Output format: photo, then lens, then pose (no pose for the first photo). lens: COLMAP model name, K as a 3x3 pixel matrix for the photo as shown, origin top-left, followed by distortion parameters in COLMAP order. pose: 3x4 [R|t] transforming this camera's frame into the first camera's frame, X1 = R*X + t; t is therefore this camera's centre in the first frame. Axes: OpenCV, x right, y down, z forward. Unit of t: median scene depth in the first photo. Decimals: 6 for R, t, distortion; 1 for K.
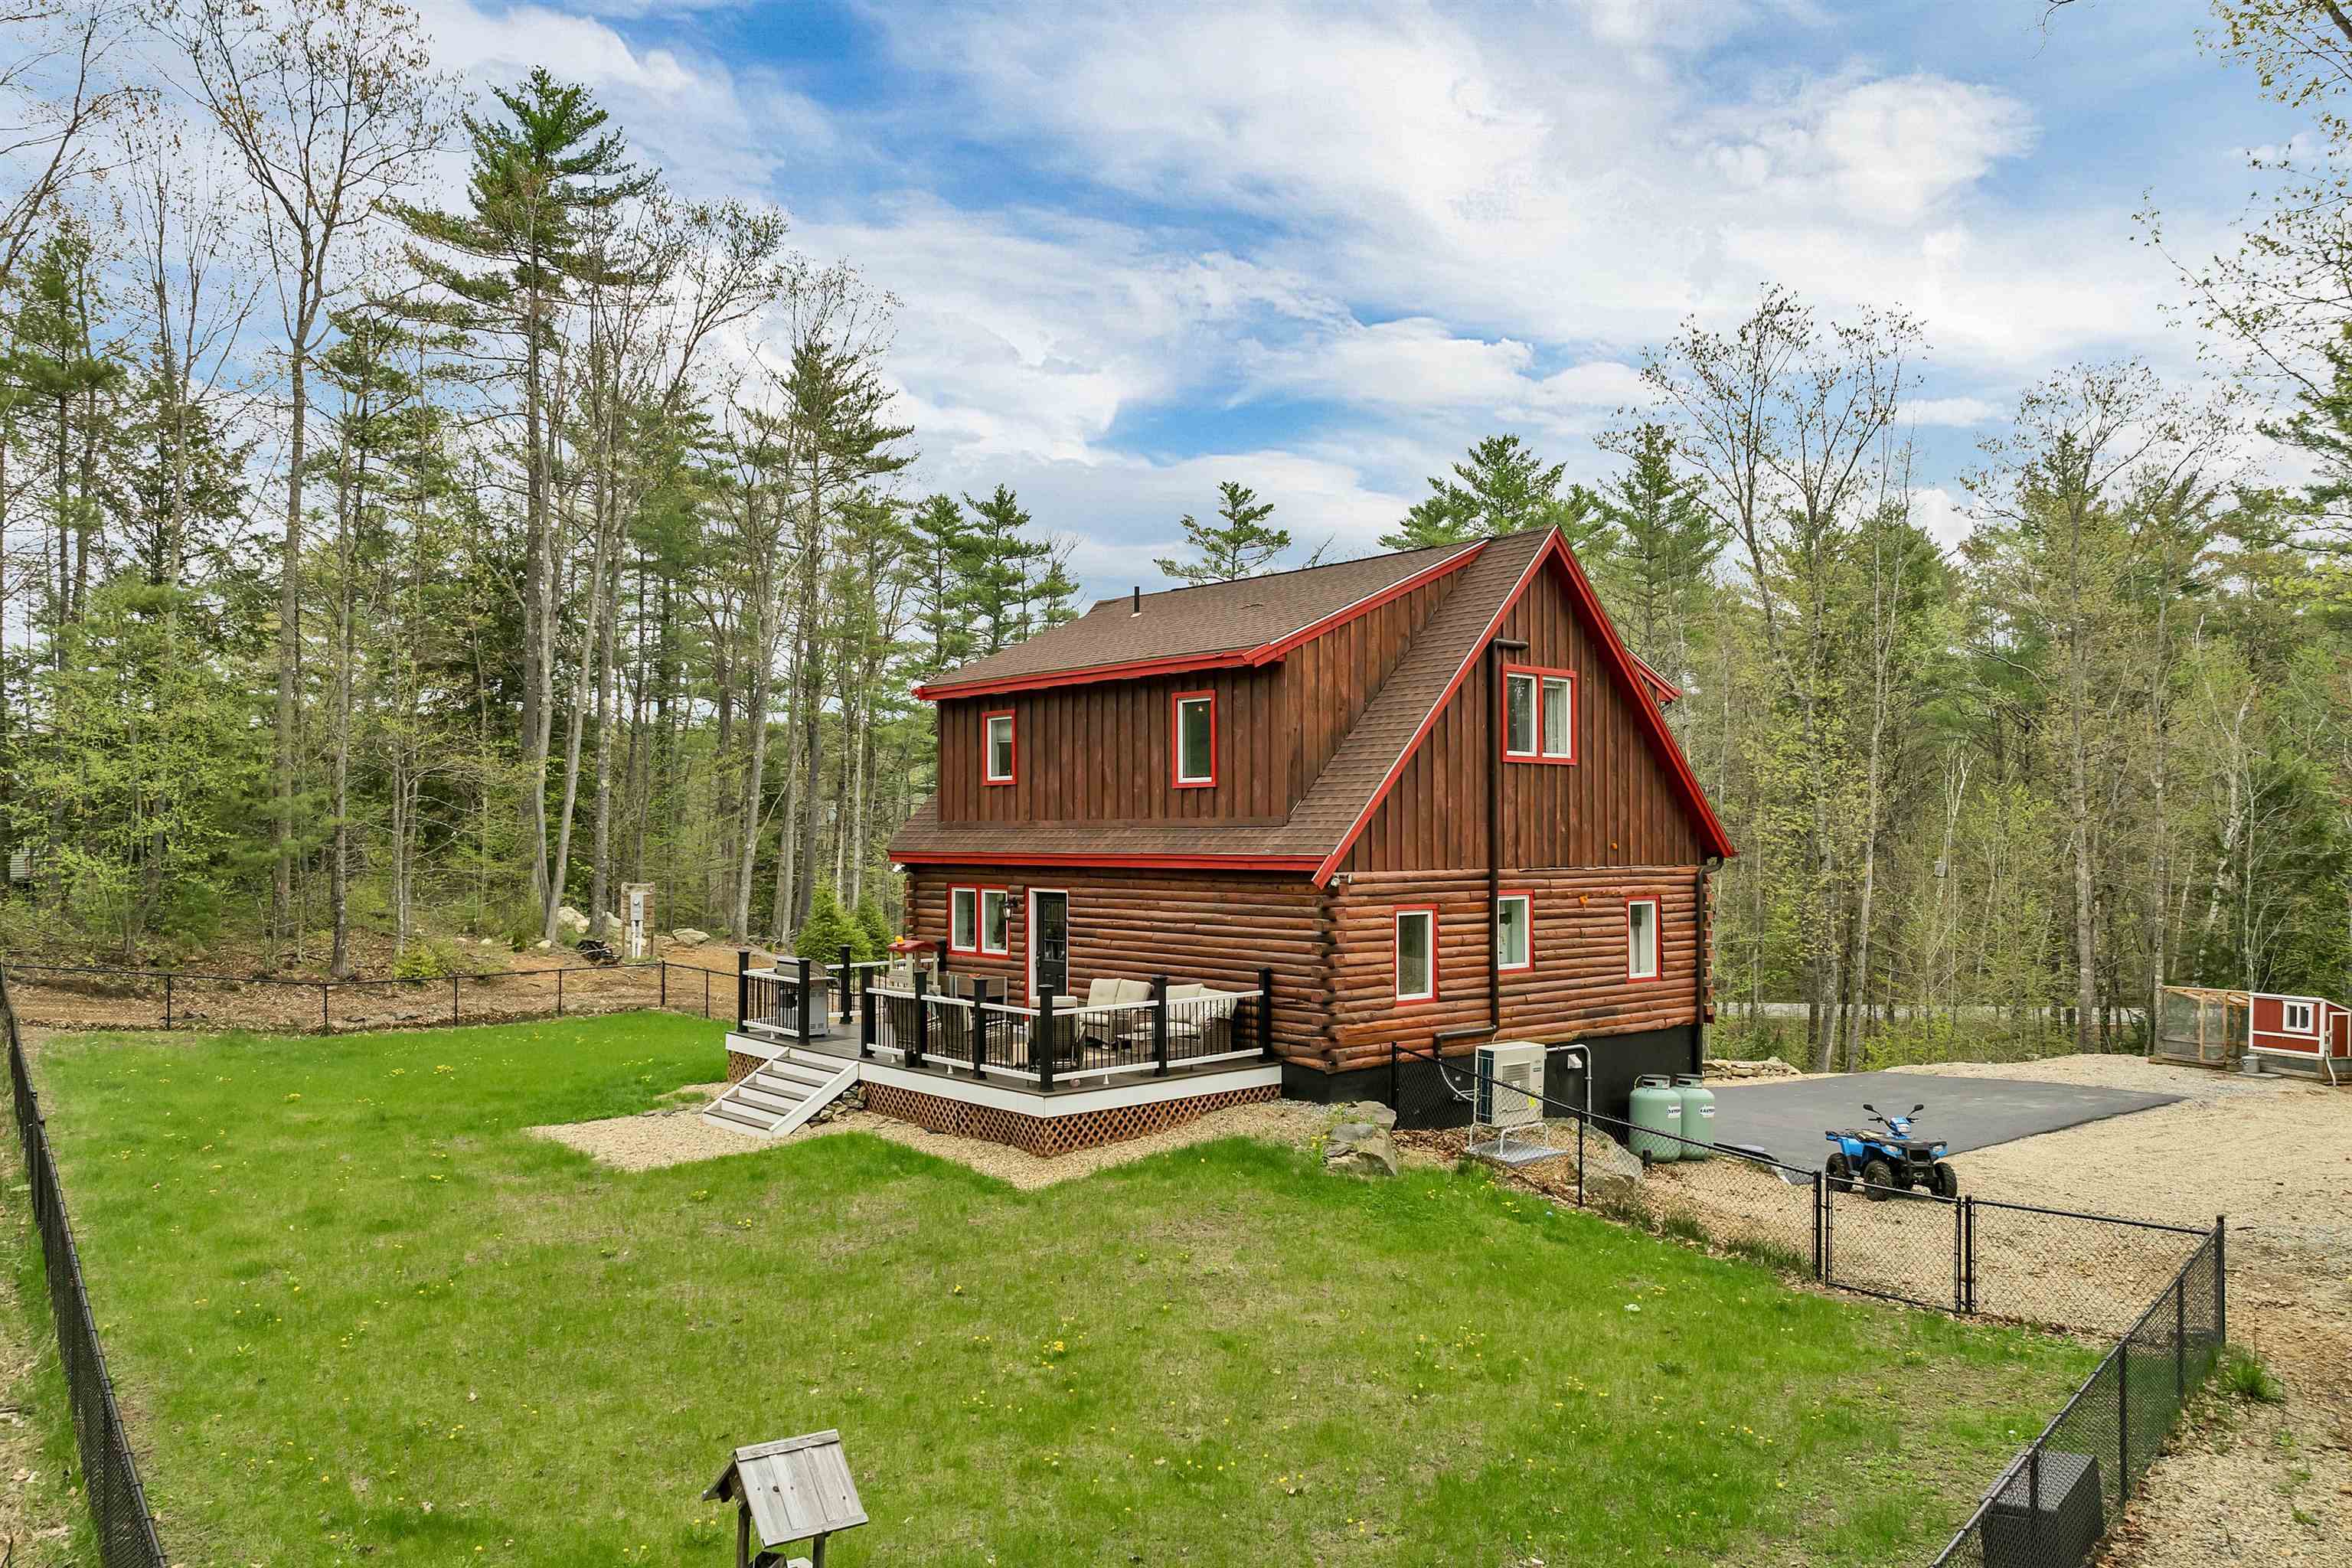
lens RADIAL K [[1656.1, 0, 1176.0], [0, 1656.1, 784.0], [0, 0, 1]] dist [-0.039309, 0.000877]
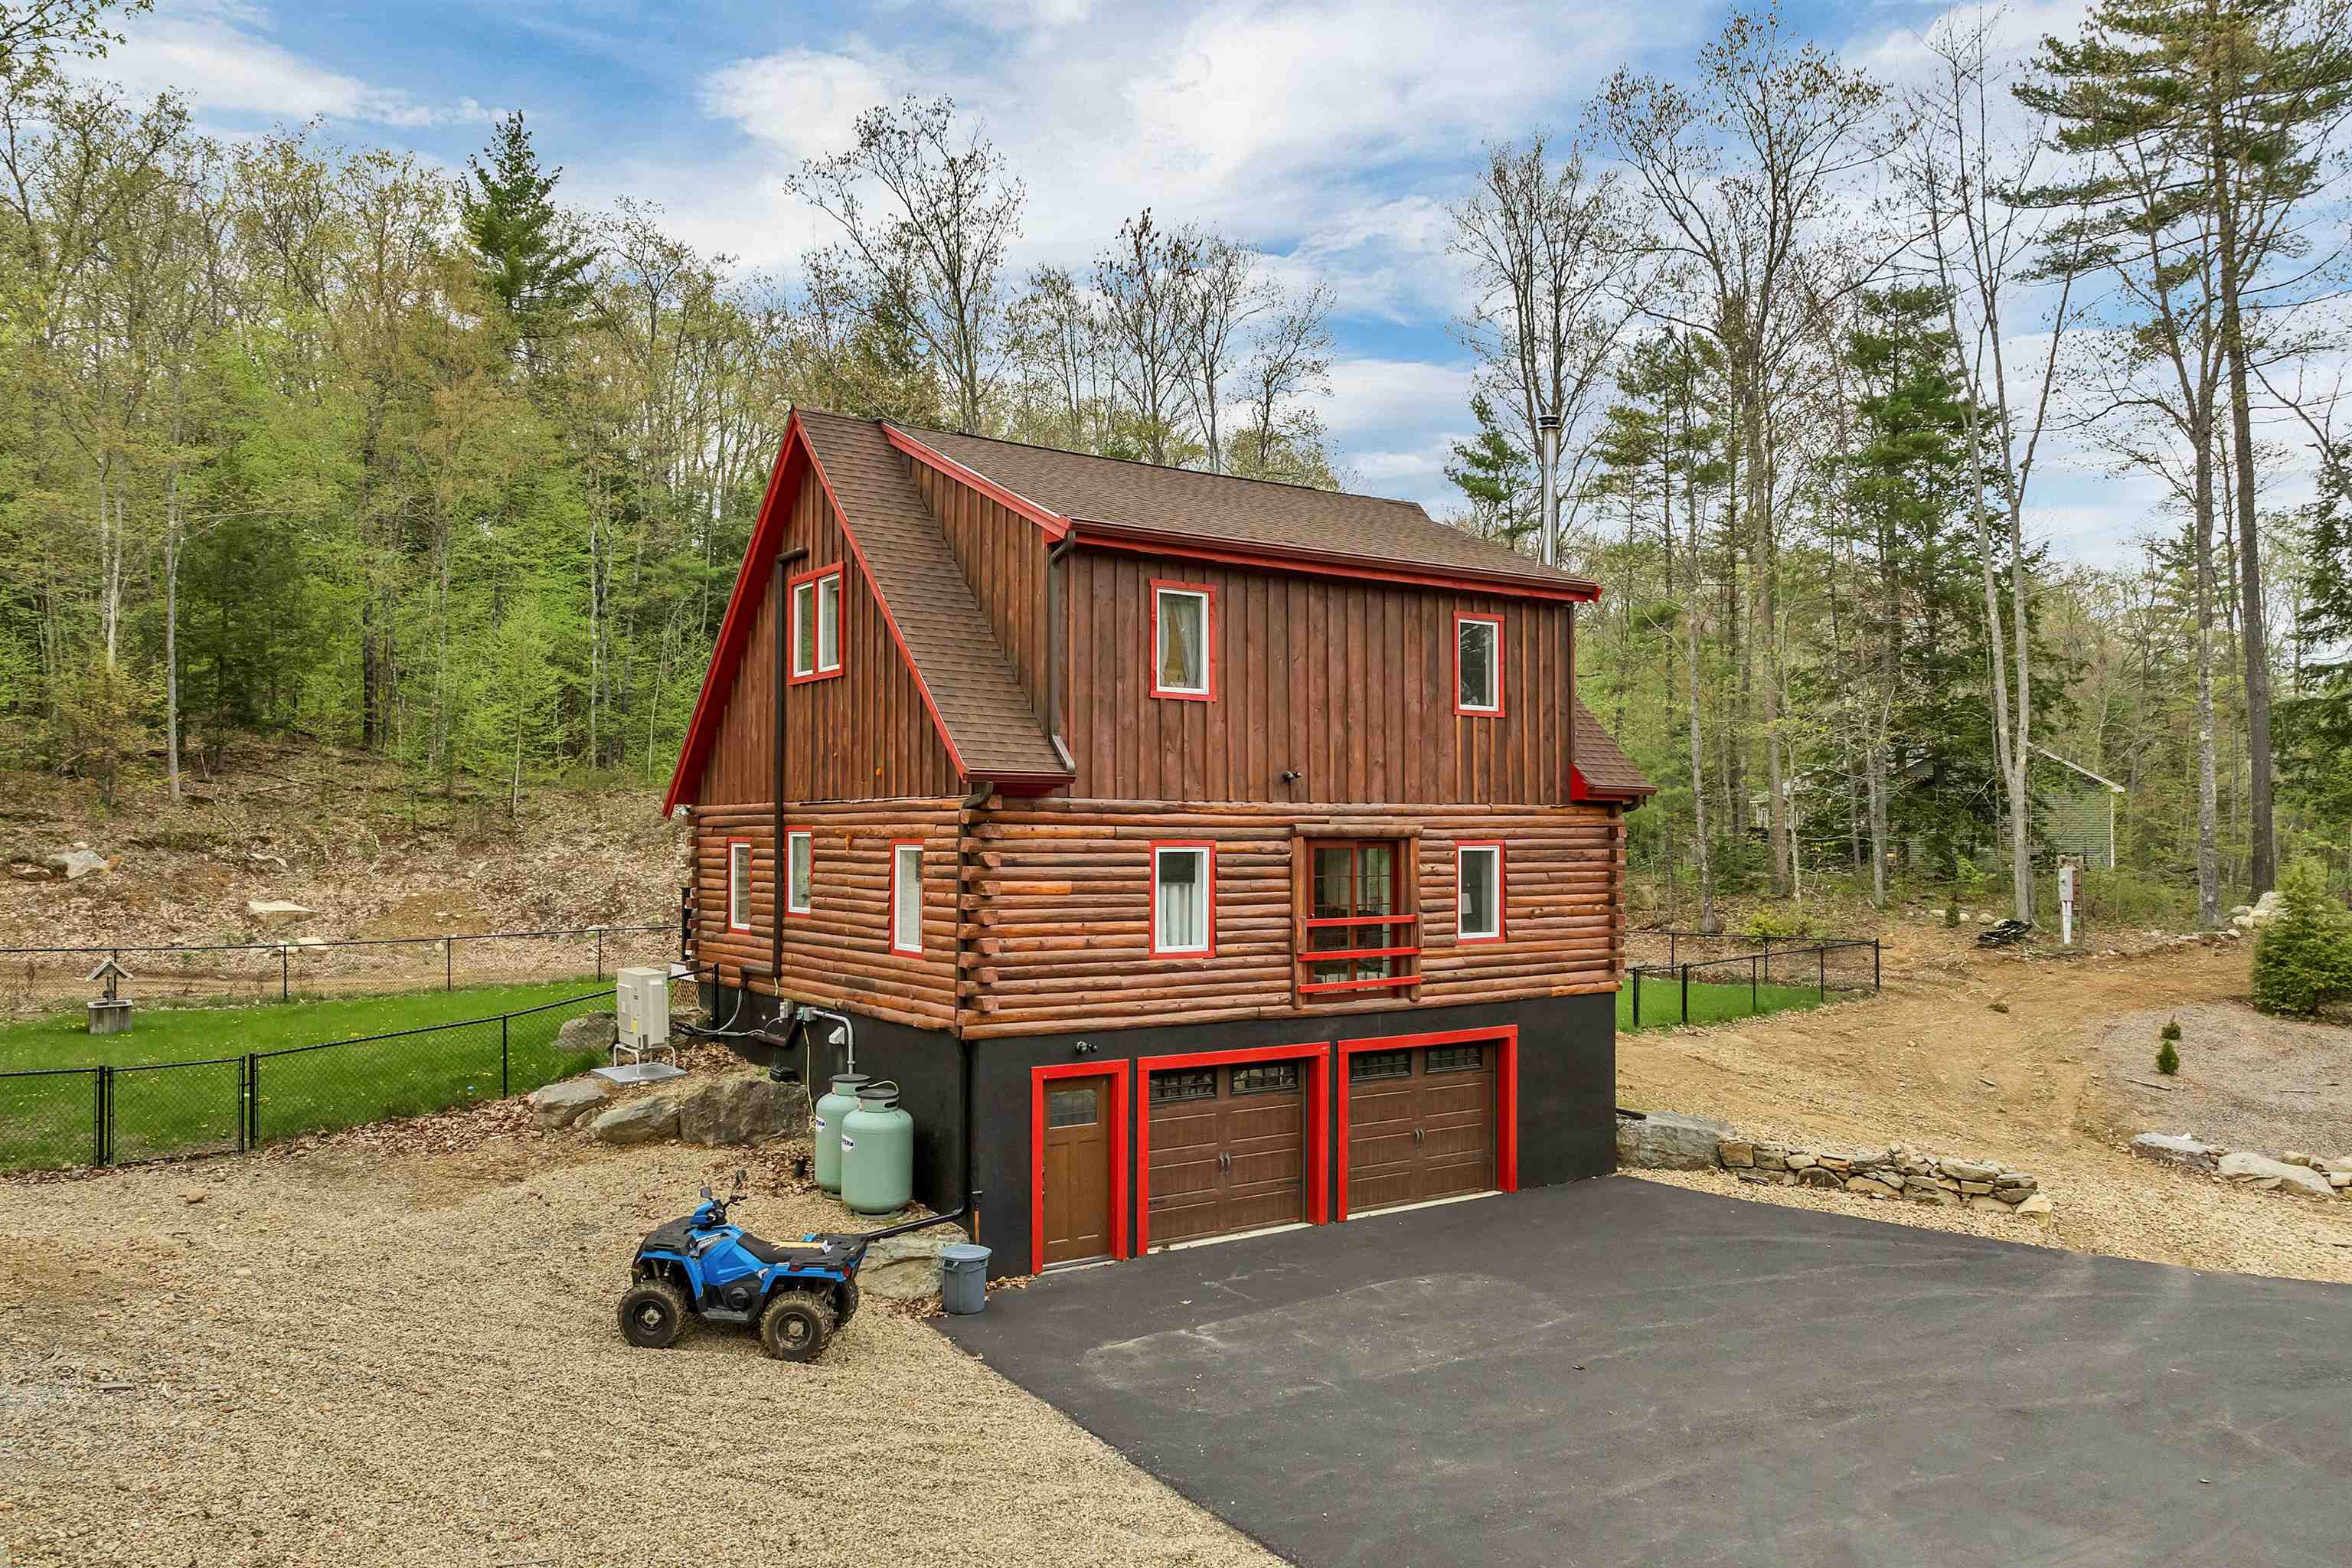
lens RADIAL K [[1656.1, 0, 1176.0], [0, 1656.1, 784.0], [0, 0, 1]] dist [-0.039309, 0.000877]
pose [[-0.094996, -0.023768, -0.995194, 1.070910], [0.042043, 0.998727, -0.027865, 0.074503], [0.994589, -0.044488, -0.093875, 1.277533]]
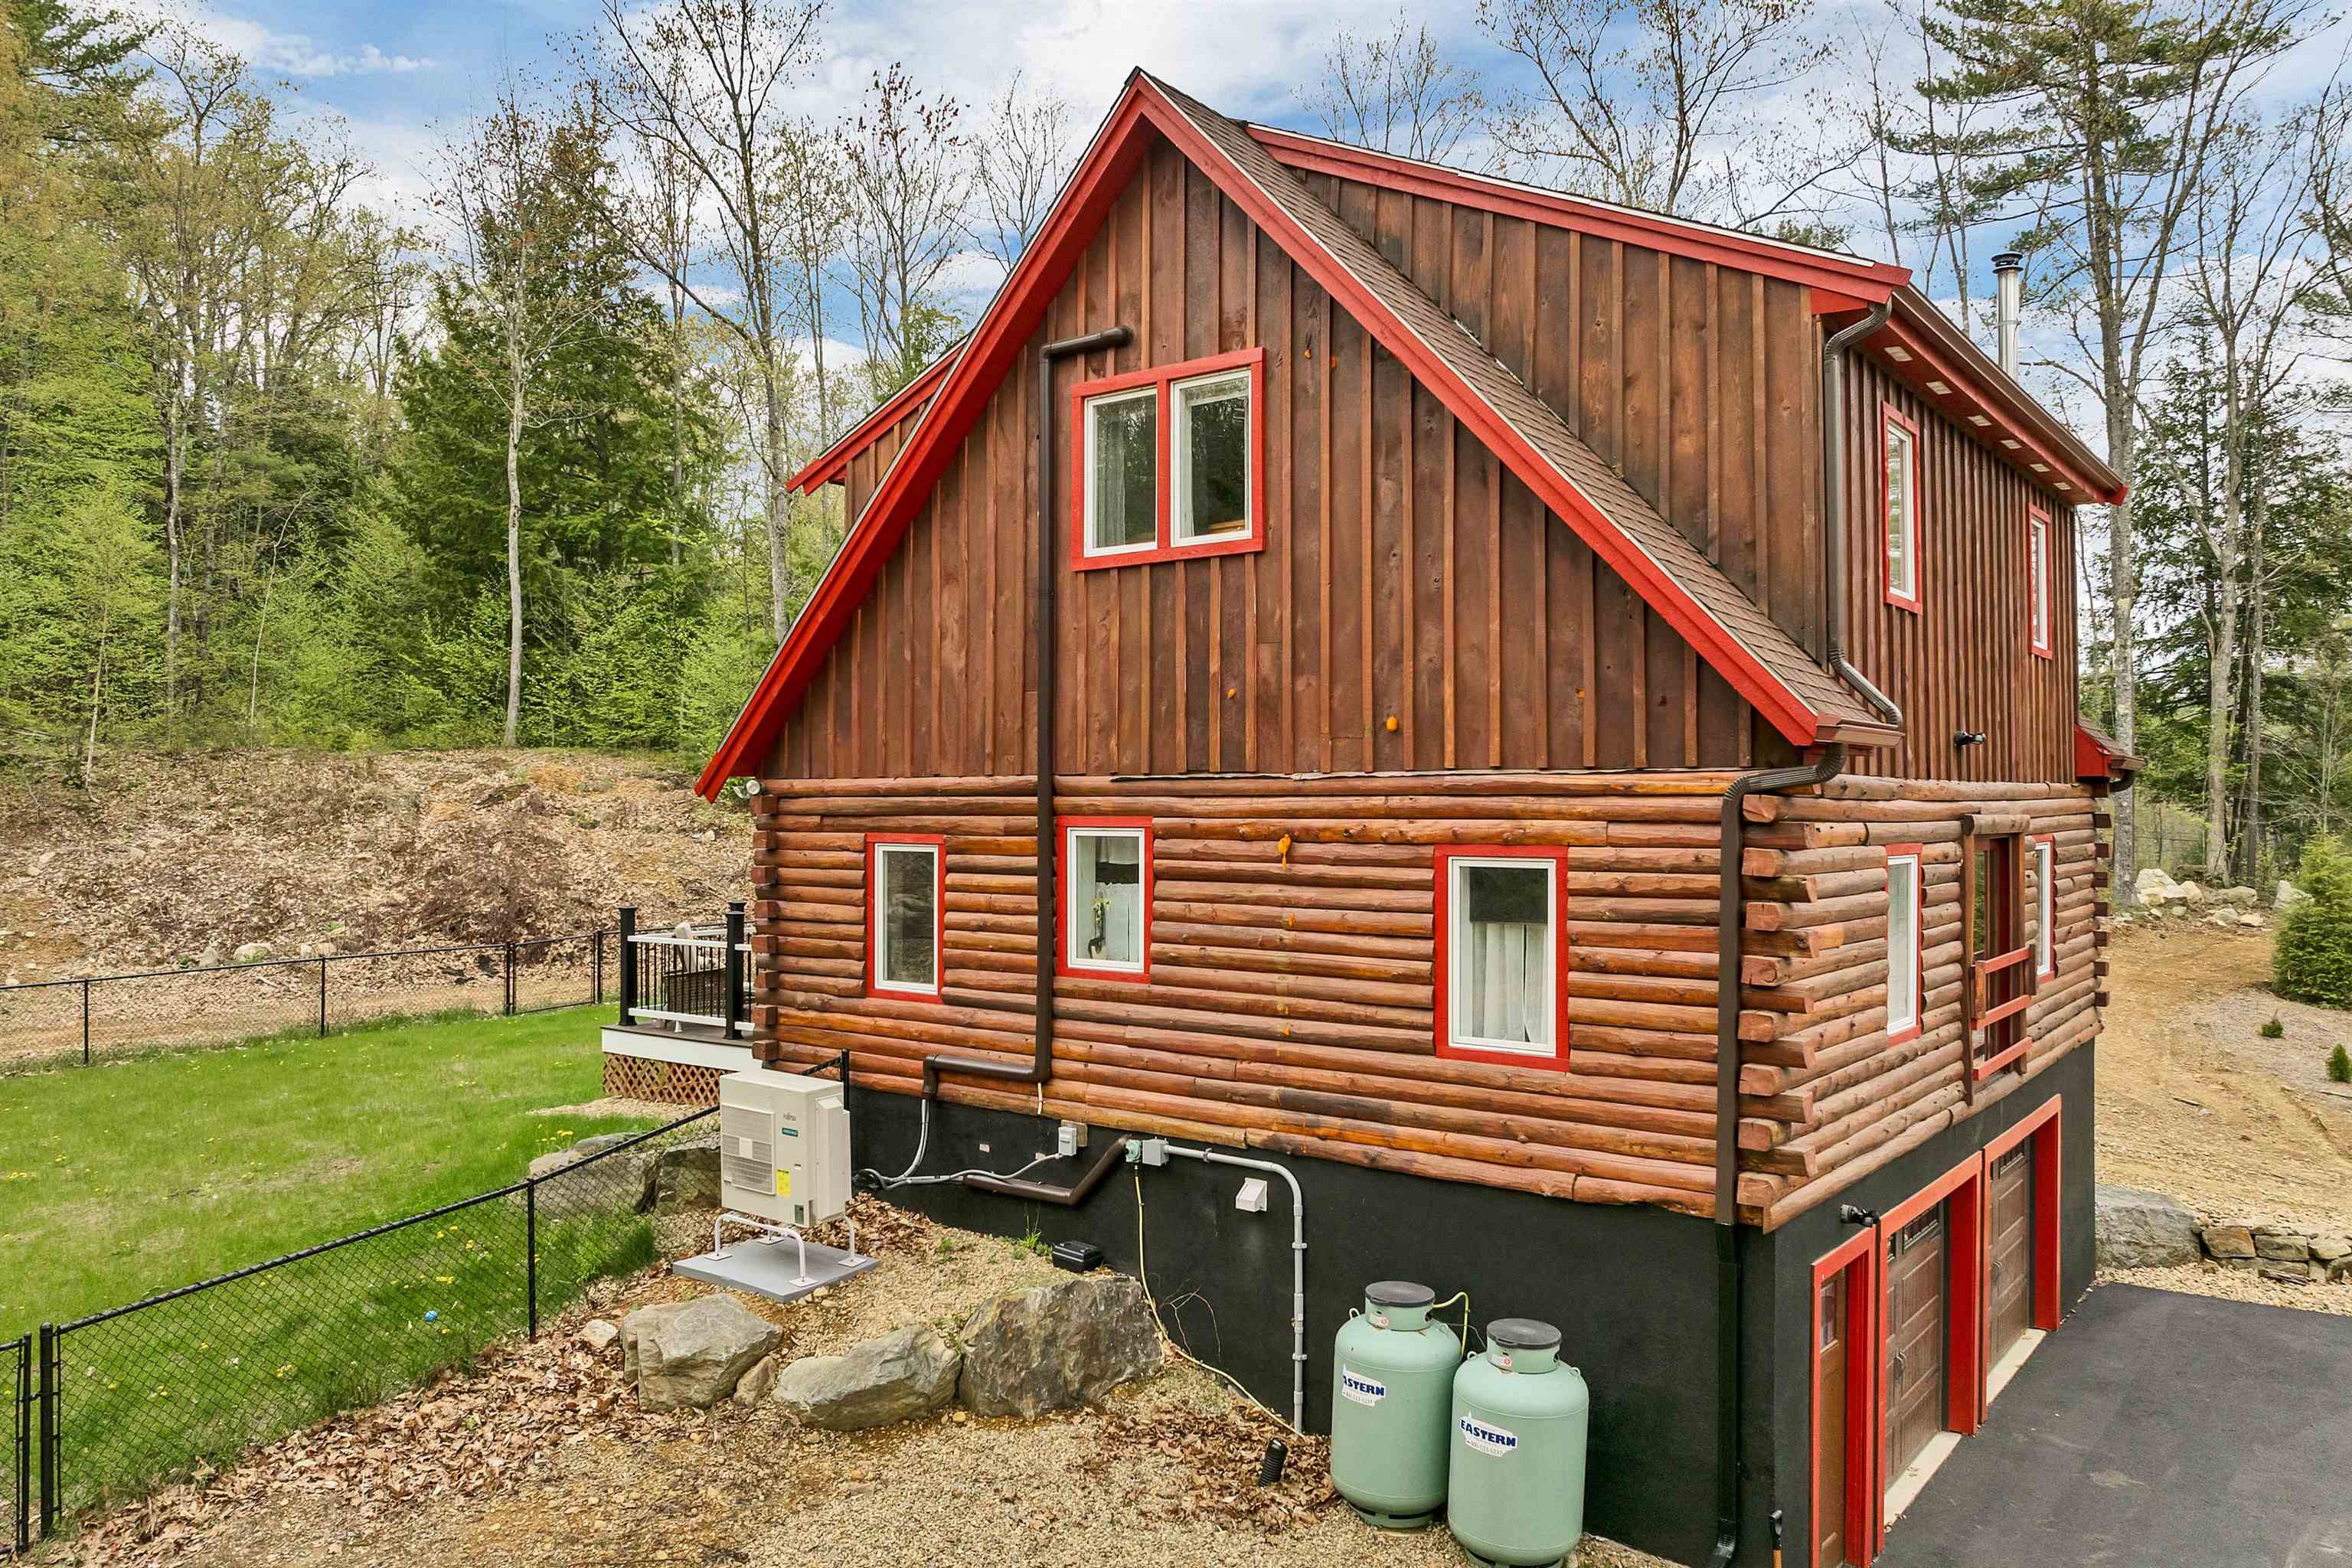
lens RADIAL K [[1681.1, 0, 1190.2], [0, 1681.1, 755.1], [0, 0, 1]] dist [-0.050562, 0.023382]
pose [[0.201341, -0.020350, -0.979310, 0.712191], [0.039527, 0.999139, -0.012635, 0.052001], [0.978723, -0.036165, 0.201972, 0.912279]]
